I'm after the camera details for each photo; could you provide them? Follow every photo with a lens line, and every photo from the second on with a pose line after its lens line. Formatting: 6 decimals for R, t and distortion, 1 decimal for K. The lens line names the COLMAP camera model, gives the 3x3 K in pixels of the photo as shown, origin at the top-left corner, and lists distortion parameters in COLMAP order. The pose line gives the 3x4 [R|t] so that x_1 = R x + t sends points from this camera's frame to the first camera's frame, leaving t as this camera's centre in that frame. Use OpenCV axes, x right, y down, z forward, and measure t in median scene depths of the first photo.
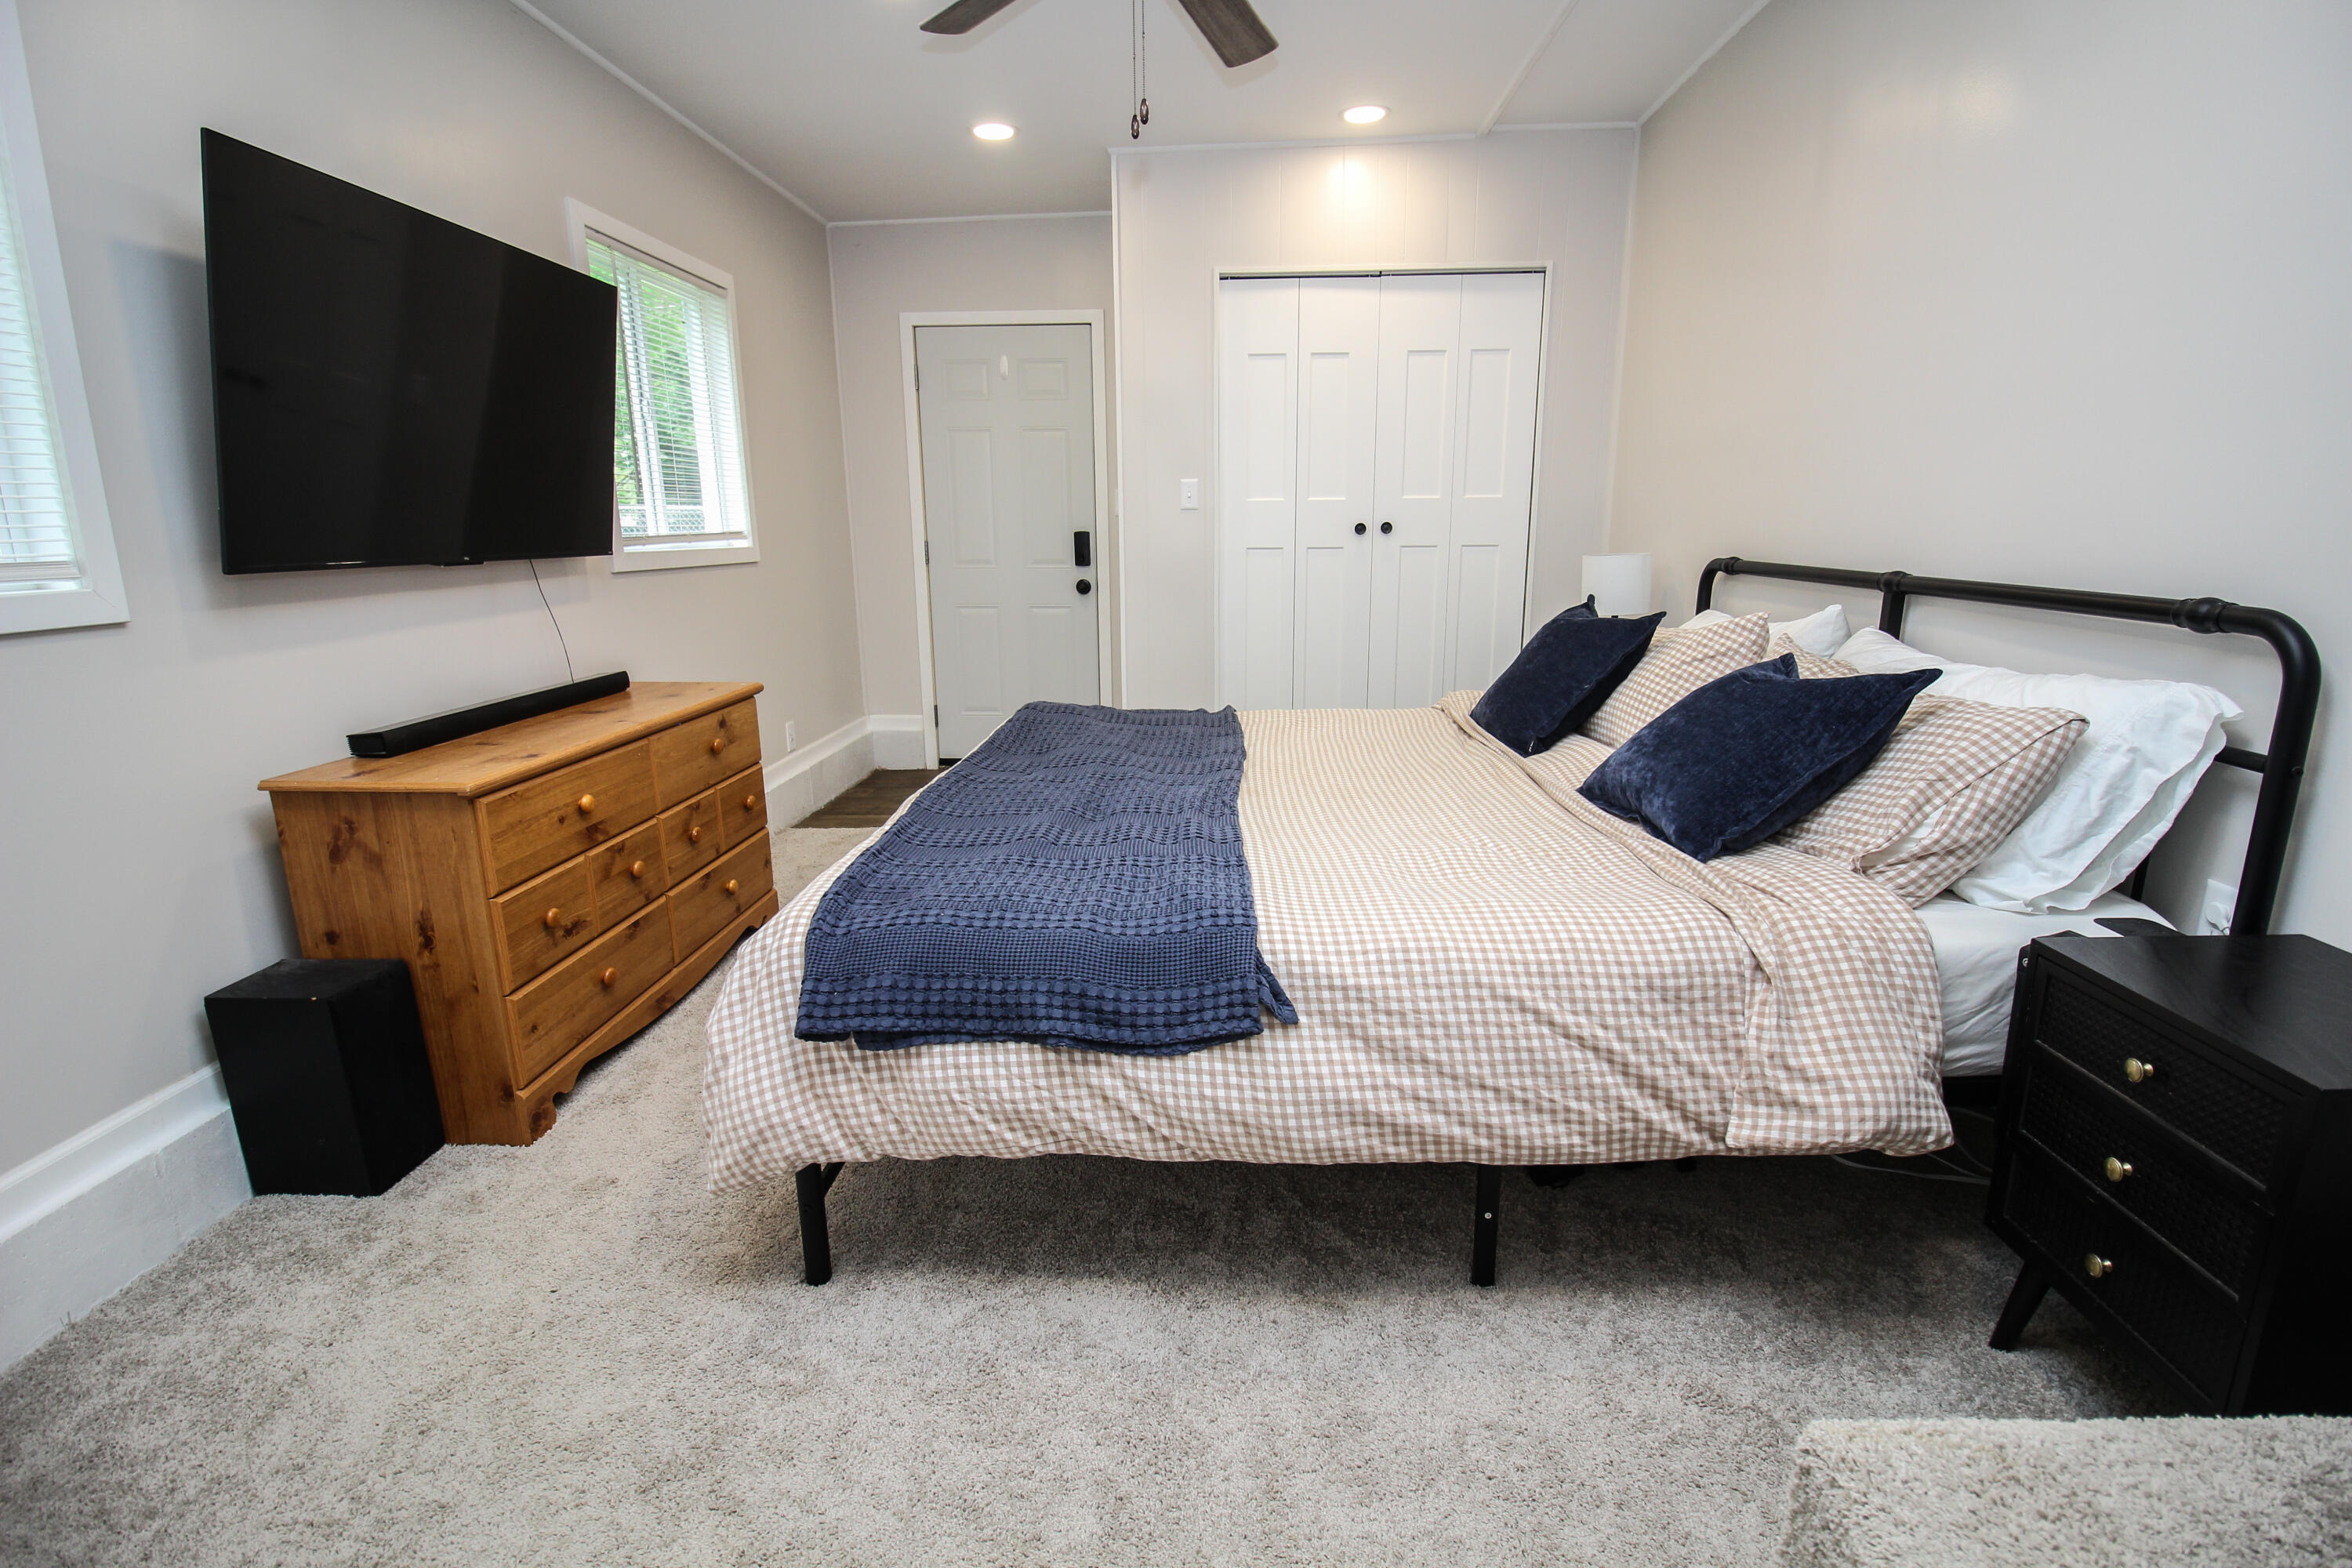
lens RADIAL K [[1079.4, 0, 1176.0], [0, 1079.4, 784.0], [0, 0, 1]] dist [0.001991, -0.014041]
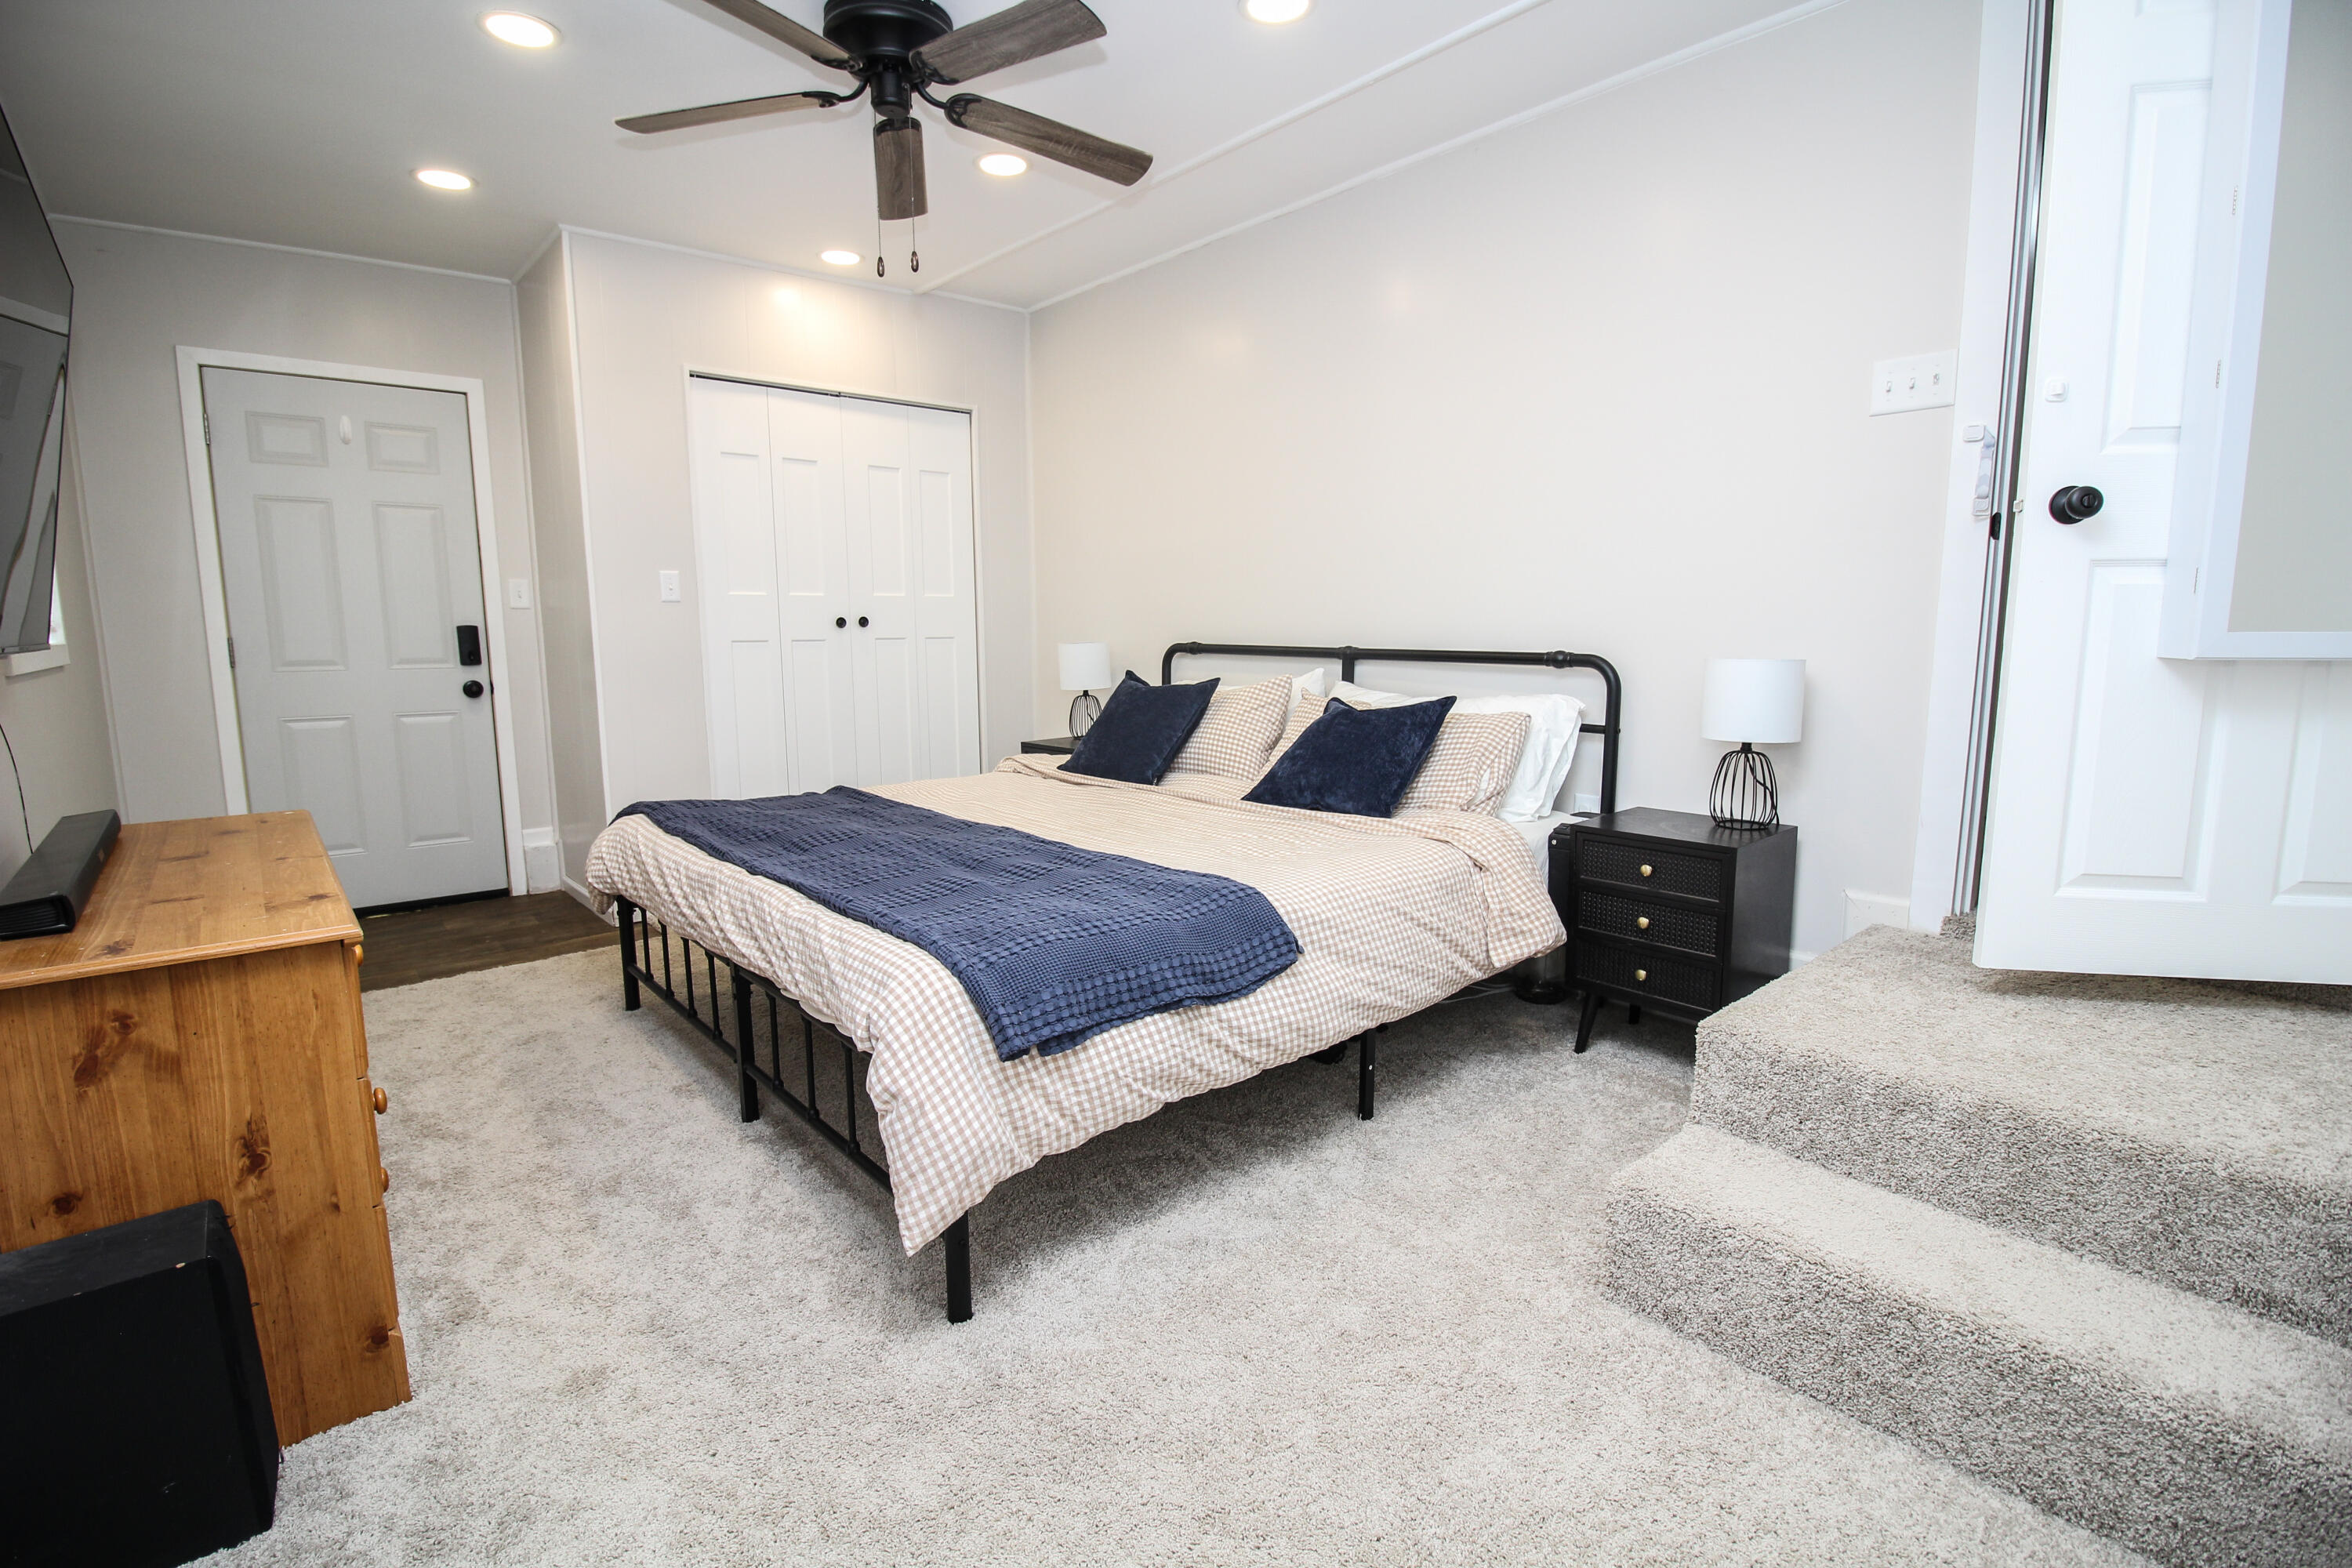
lens RADIAL K [[1079.4, 0, 1176.0], [0, 1079.4, 784.0], [0, 0, 1]] dist [0.001991, -0.014041]
pose [[0.729896, -0.094983, 0.676927, -0.814910], [0.157005, 0.987118, -0.030784, 0.016805], [-0.665283, 0.128750, 0.735406, 0.030603]]
